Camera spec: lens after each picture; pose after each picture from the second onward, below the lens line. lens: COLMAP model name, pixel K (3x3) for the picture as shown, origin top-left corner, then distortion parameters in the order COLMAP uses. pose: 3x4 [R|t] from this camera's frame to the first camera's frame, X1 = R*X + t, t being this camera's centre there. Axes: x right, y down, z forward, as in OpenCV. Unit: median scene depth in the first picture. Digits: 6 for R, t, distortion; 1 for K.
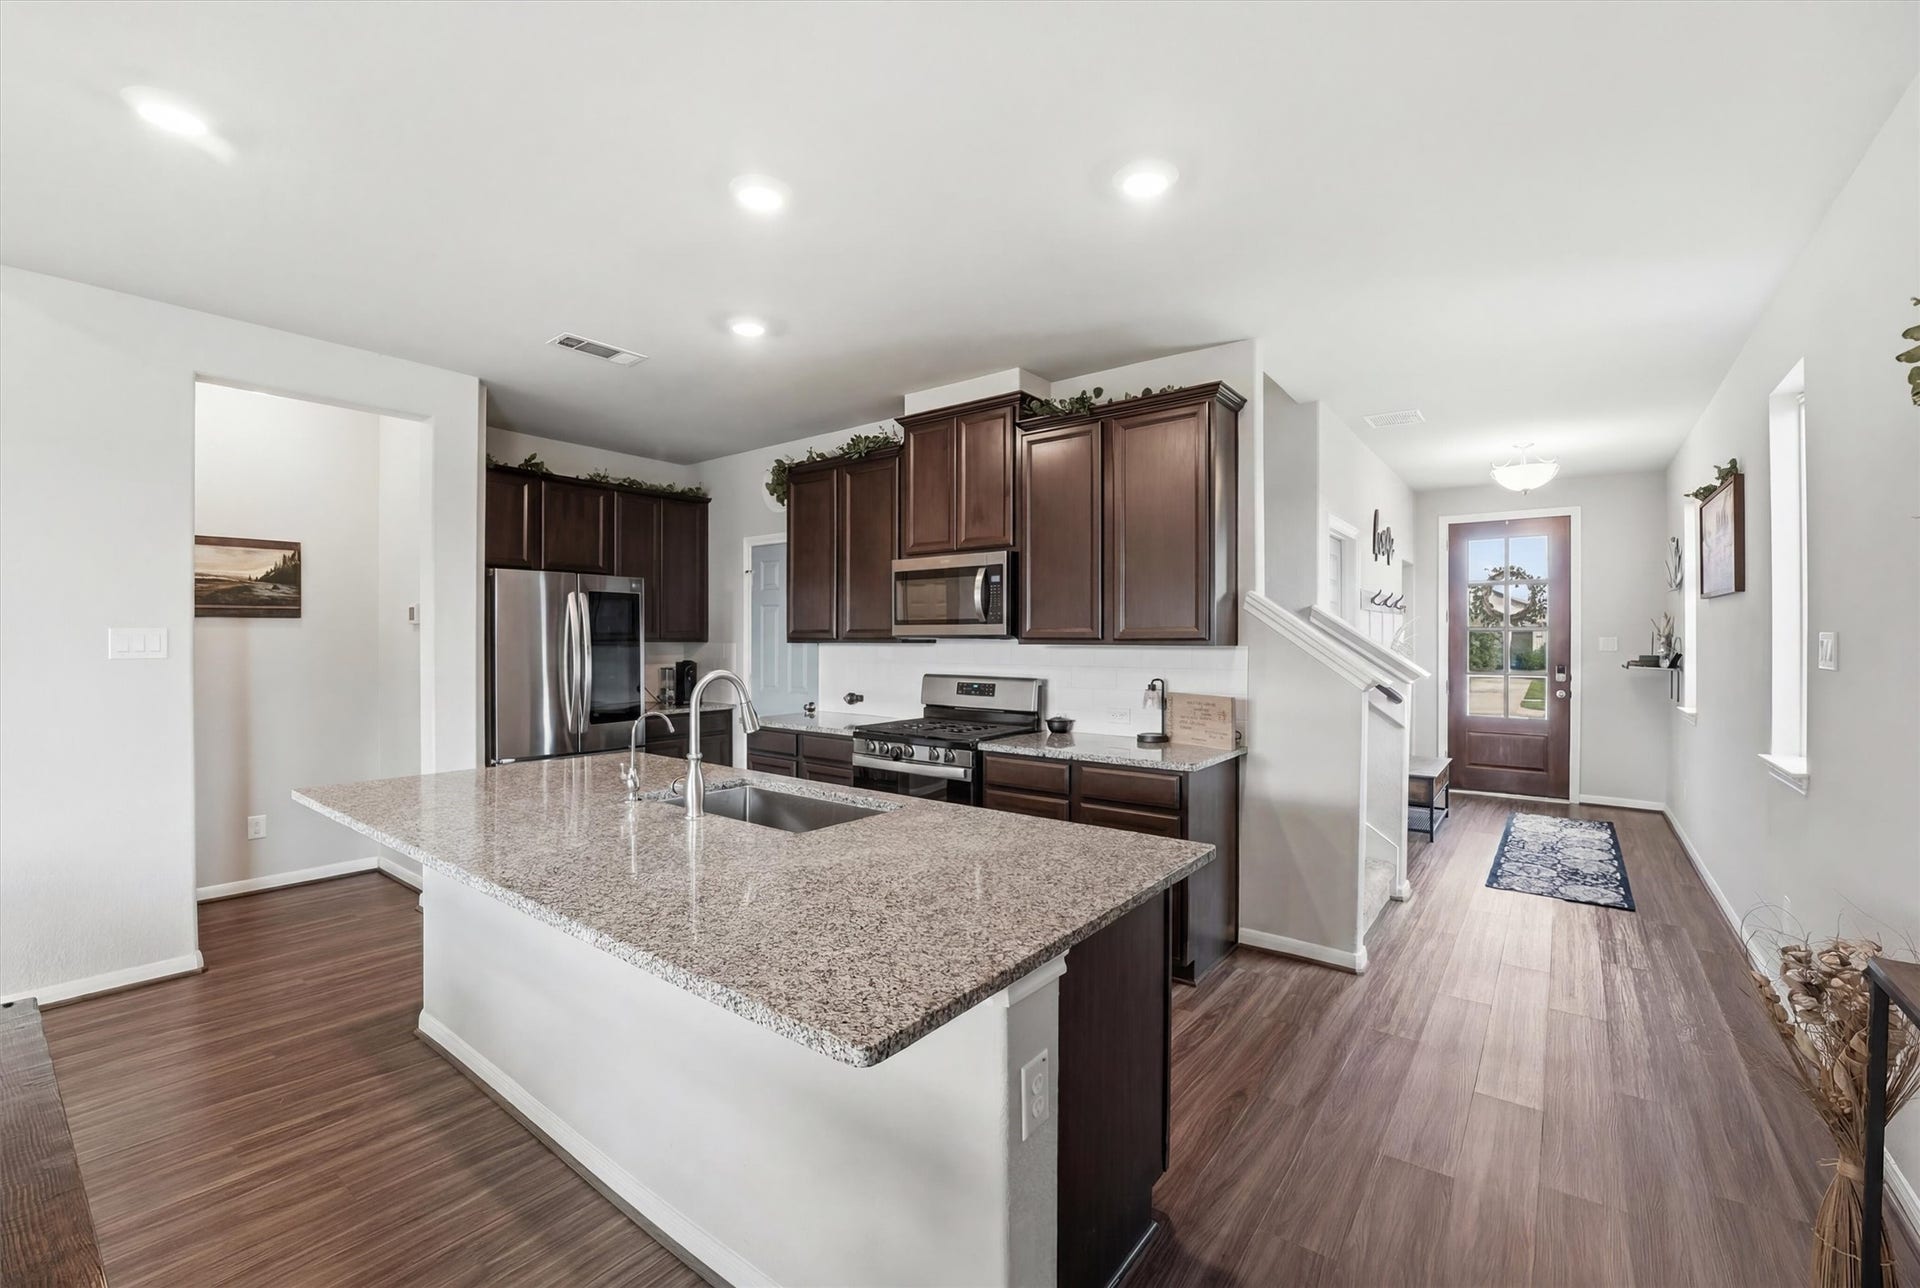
lens RADIAL K [[789.1, 0, 960.0], [0, 789.1, 644.0], [0, 0, 1]] dist [0.001433, 0.000220]
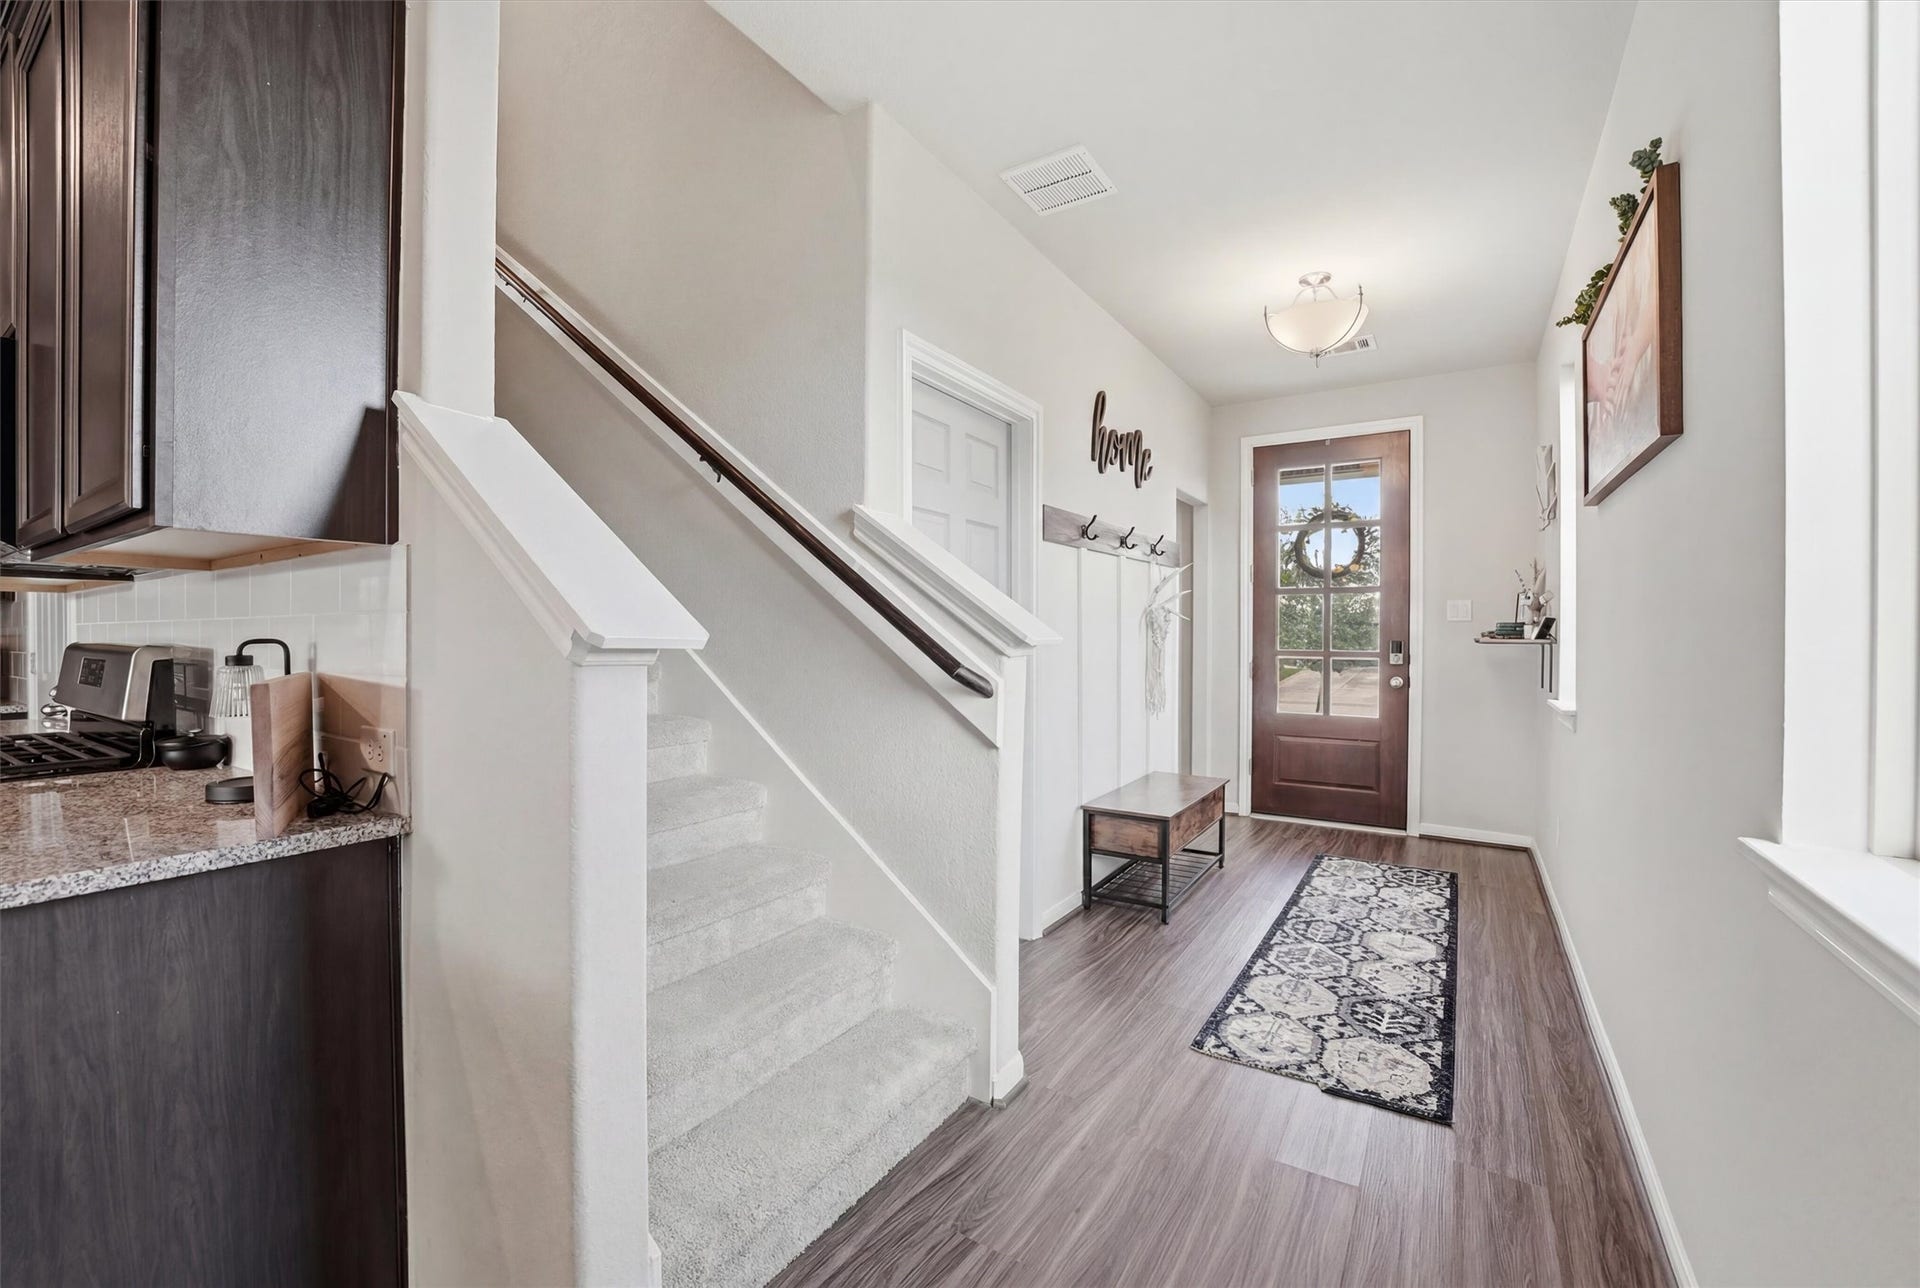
lens RADIAL K [[791.3, 0, 913.0], [0, 791.3, 648.5], [0, 0, 1]] dist [-0.012628, 0.000246]
pose [[0.998830, -0.003482, 0.048227, 0.393285], [0.002913, 0.999925, 0.011858, 0.031576], [-0.048264, -0.011704, 0.998766, 0.422513]]
